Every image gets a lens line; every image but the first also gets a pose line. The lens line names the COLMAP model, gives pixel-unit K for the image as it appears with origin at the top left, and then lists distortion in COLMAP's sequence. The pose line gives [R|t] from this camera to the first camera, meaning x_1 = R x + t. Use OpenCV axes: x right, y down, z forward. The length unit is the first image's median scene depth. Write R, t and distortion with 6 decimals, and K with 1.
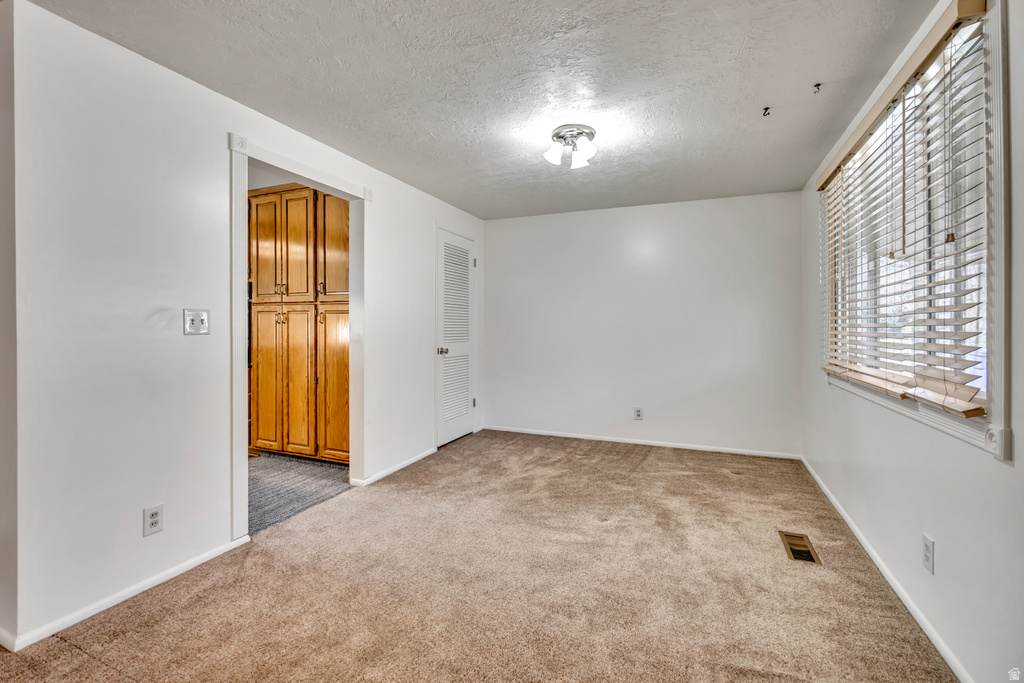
lens RADIAL K [[450.4, 0, 511.3], [0, 450.4, 331.7], [0, 0, 1]] dist [-0.005069, -0.000162]
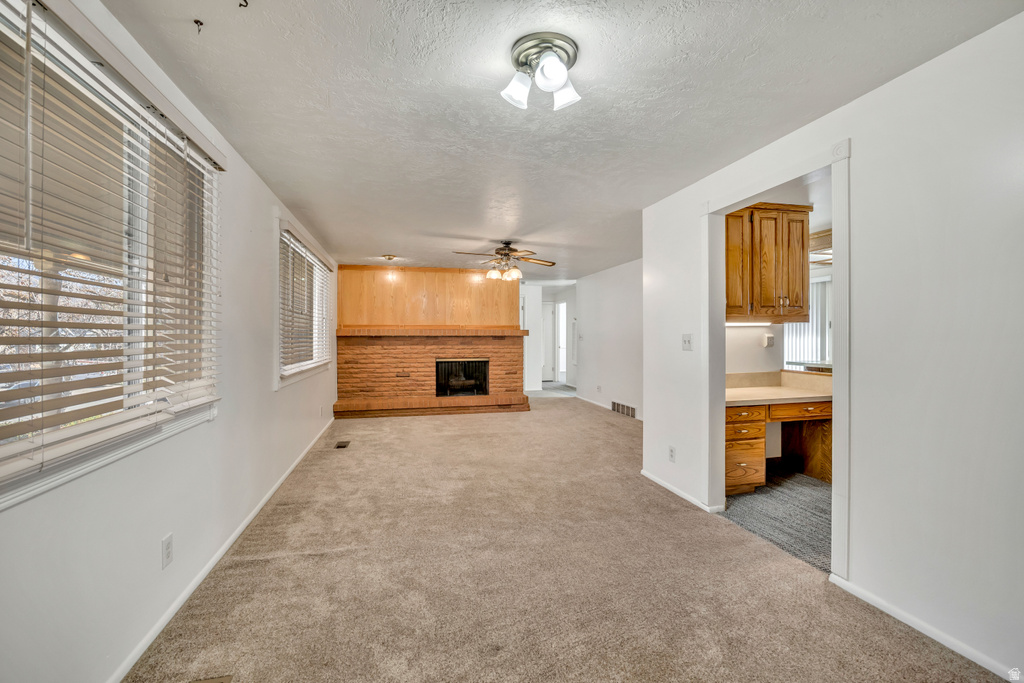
lens RADIAL K [[450.4, 0, 511.1], [0, 450.4, 337.2], [0, 0, 1]] dist [-0.005069, -0.000162]
pose [[-0.808254, -0.001720, -0.588831, 0.408506], [-0.008596, 0.999924, 0.008878, -0.027294], [0.588771, 0.012237, -0.808207, 1.096369]]
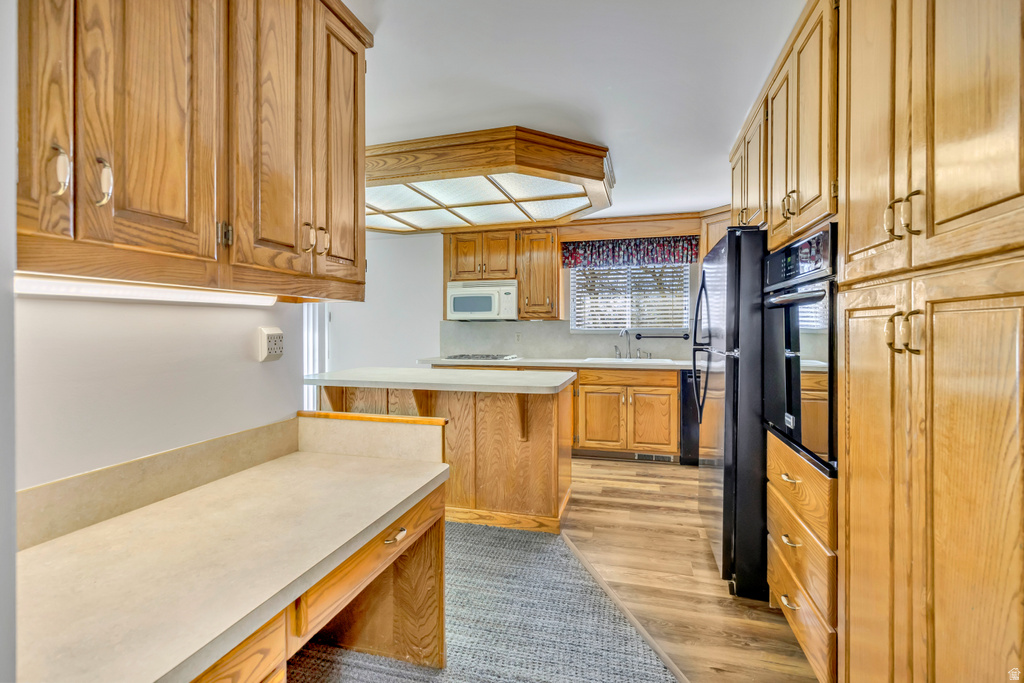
lens RADIAL K [[450.4, 0, 512.2], [0, 450.4, 330.8], [0, 0, 1]] dist [-0.005069, -0.000162]
pose [[0.122197, -0.005952, -0.992488, -0.291873], [-0.010294, 0.999921, -0.007264, -0.026421], [0.992452, 0.011105, 0.122127, 0.756214]]
